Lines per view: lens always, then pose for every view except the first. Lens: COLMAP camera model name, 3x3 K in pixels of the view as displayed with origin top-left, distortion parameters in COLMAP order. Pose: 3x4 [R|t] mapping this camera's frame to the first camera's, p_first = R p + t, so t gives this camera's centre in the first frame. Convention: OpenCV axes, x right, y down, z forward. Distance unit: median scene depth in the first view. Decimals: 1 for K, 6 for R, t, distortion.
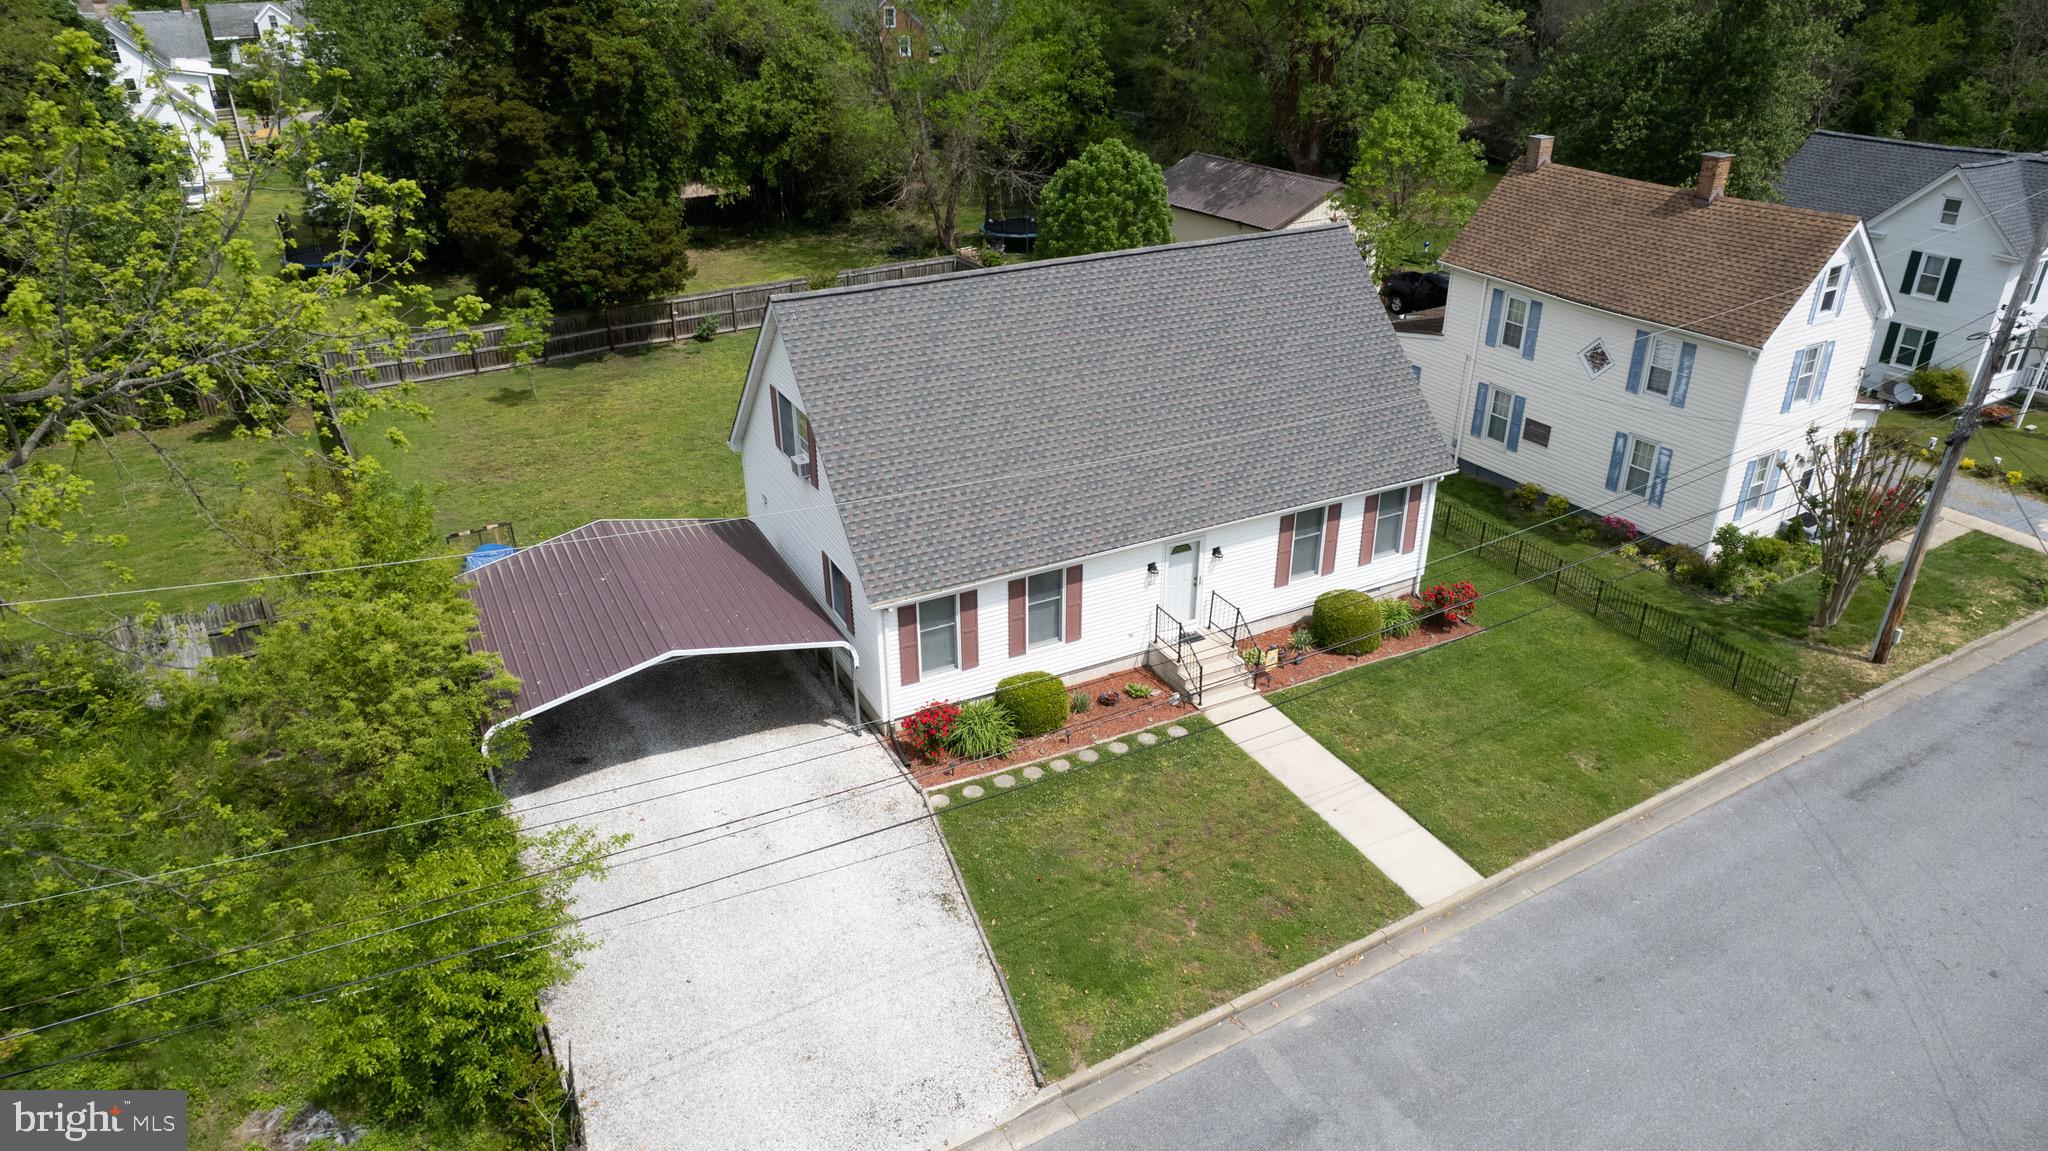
lens RADIAL K [[1337.4, 0, 1016.3], [0, 1337.4, 584.6], [0, 0, 1]] dist [-0.073901, 0.063156]
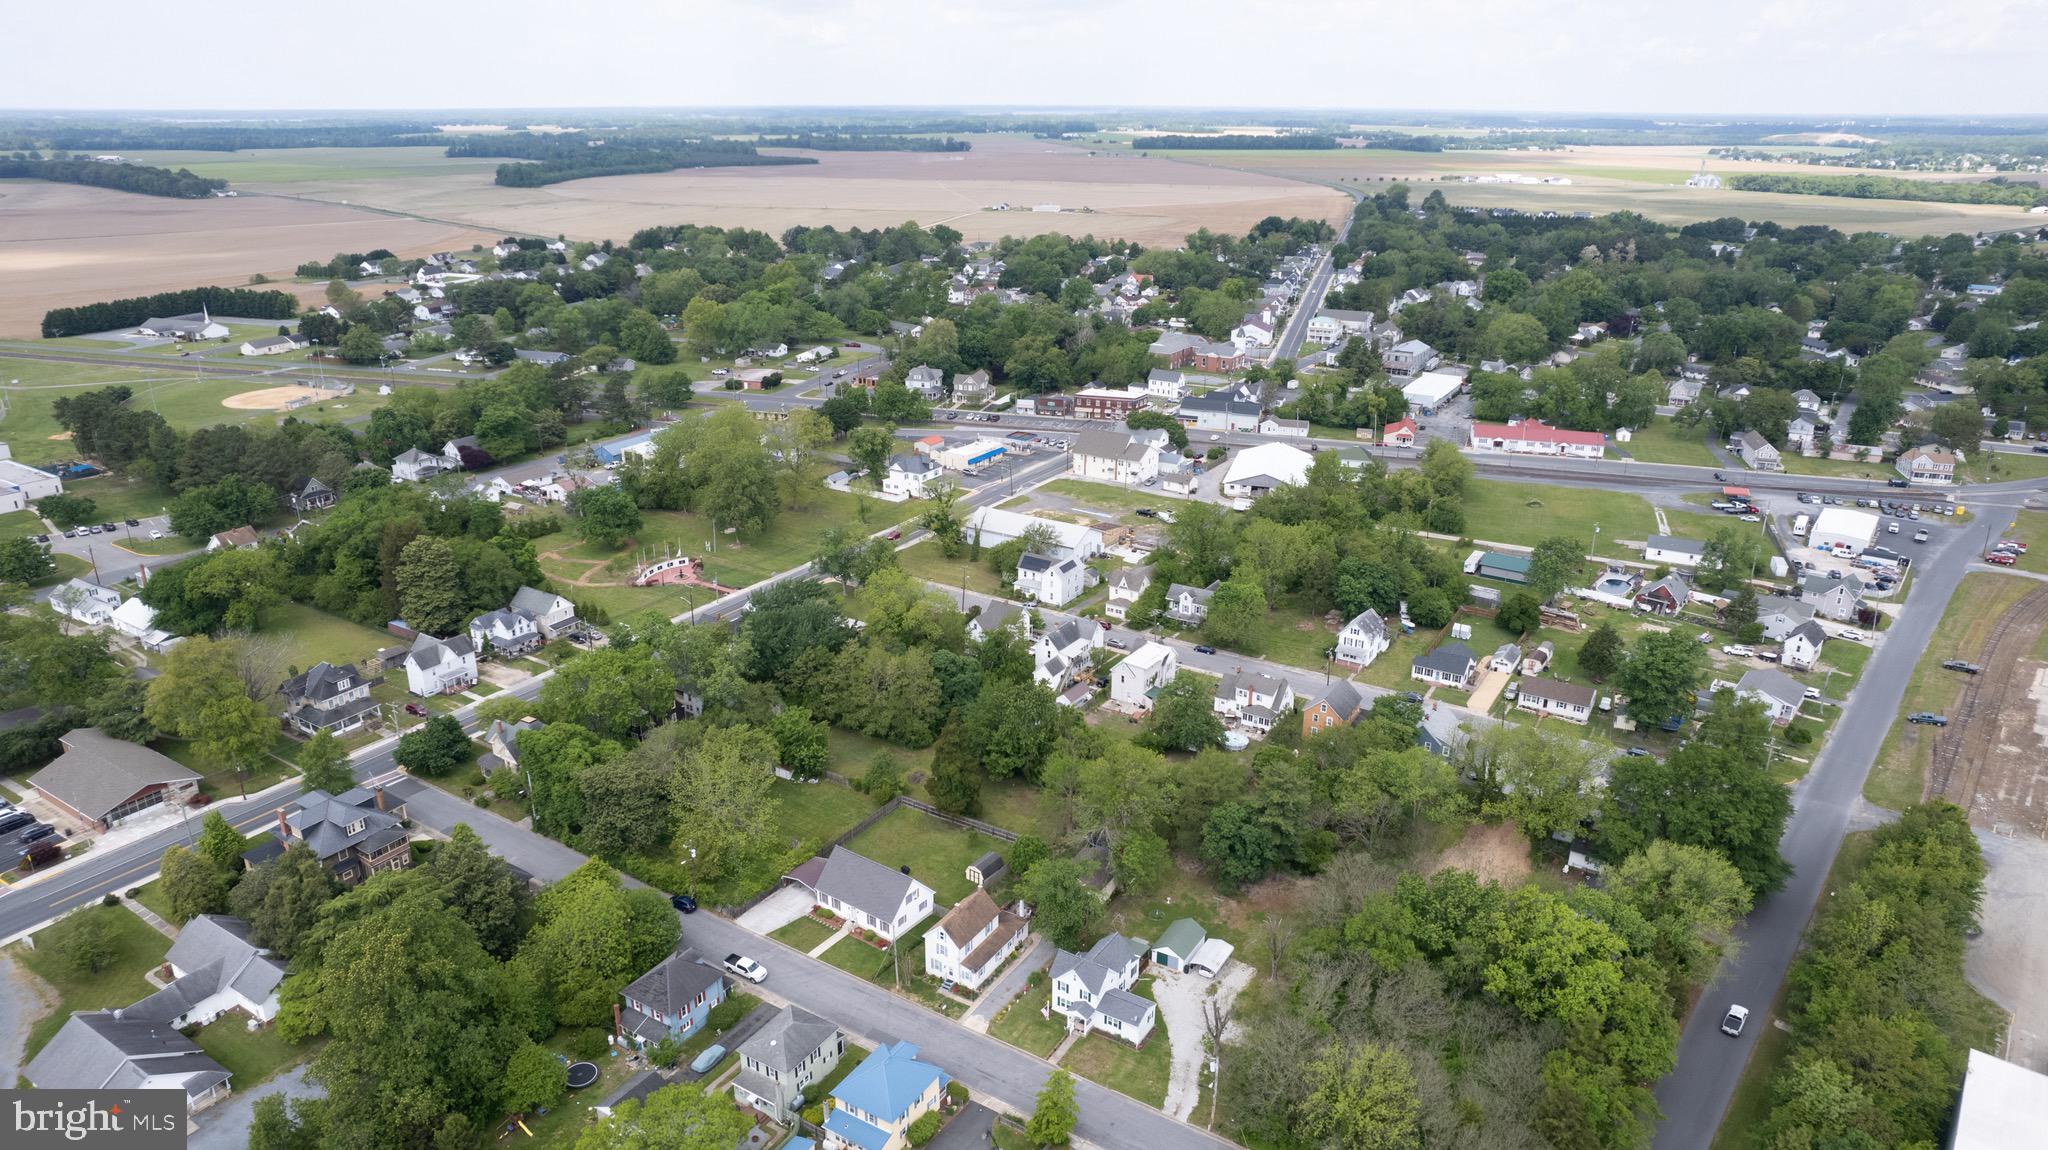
lens RADIAL K [[1308.3, 0, 1015.1], [0, 1308.3, 577.4], [0, 0, 1]] dist [-0.076099, 0.071320]
pose [[0.454638, 0.319279, -0.831483, 4.986813], [-0.414361, 0.902185, 0.119863, -2.442888], [0.788422, 0.290040, 0.542465, -2.183129]]
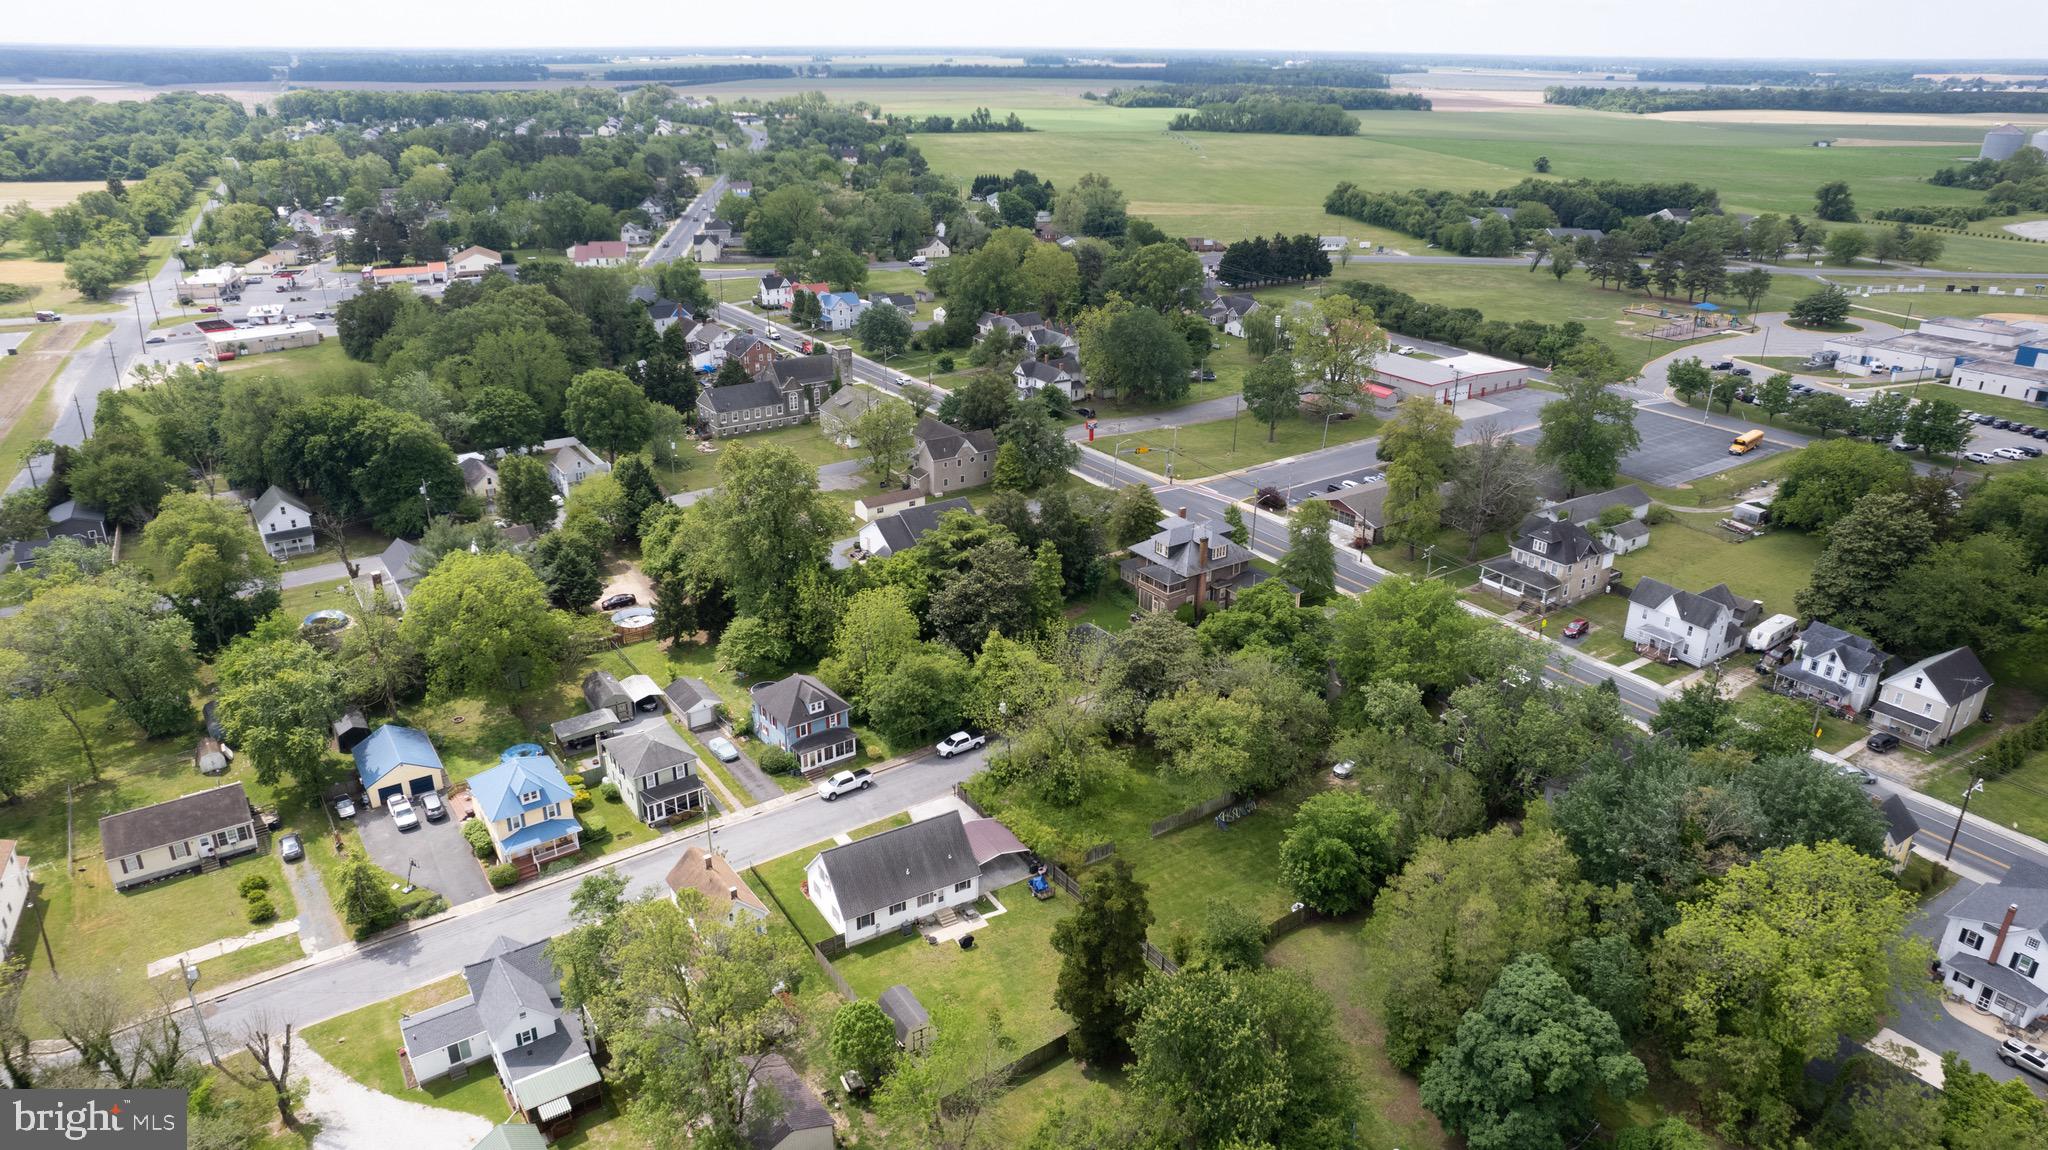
lens RADIAL K [[1308.3, 0, 1015.1], [0, 1308.3, 577.4], [0, 0, 1]] dist [-0.076099, 0.071320]
pose [[-0.997937, 0.026549, -0.058447, -0.132093], [-0.027407, 0.647103, 0.761910, -3.916005], [0.058049, 0.761940, -0.645041, 3.063121]]
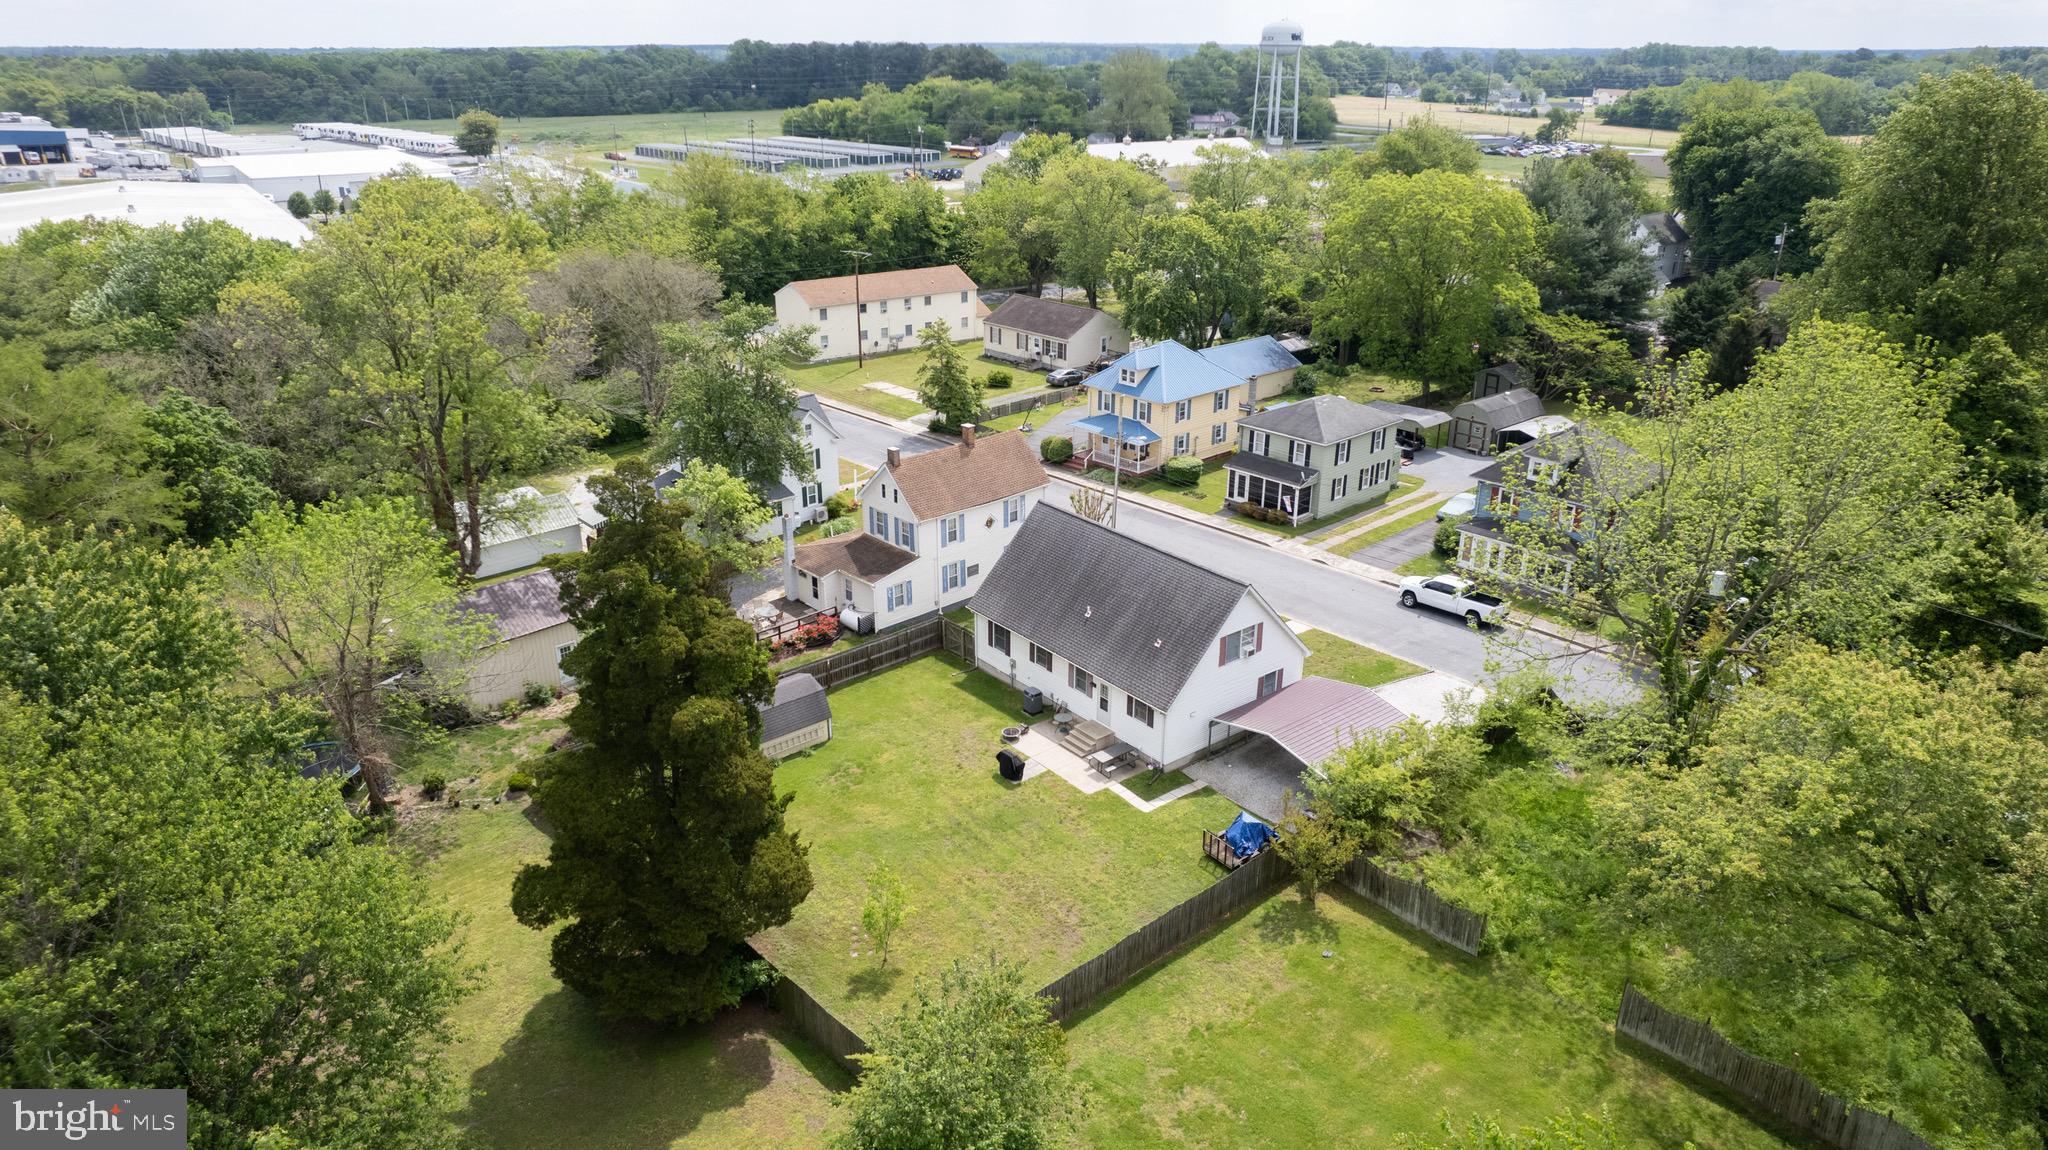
lens RADIAL K [[1308.3, 0, 1015.1], [0, 1308.3, 577.4], [0, 0, 1]] dist [-0.076099, 0.071320]
pose [[-0.191024, -0.366111, 0.910754, -1.837405], [0.449454, 0.792236, 0.412739, -1.119765], [-0.872640, 0.488185, 0.013214, 1.148400]]
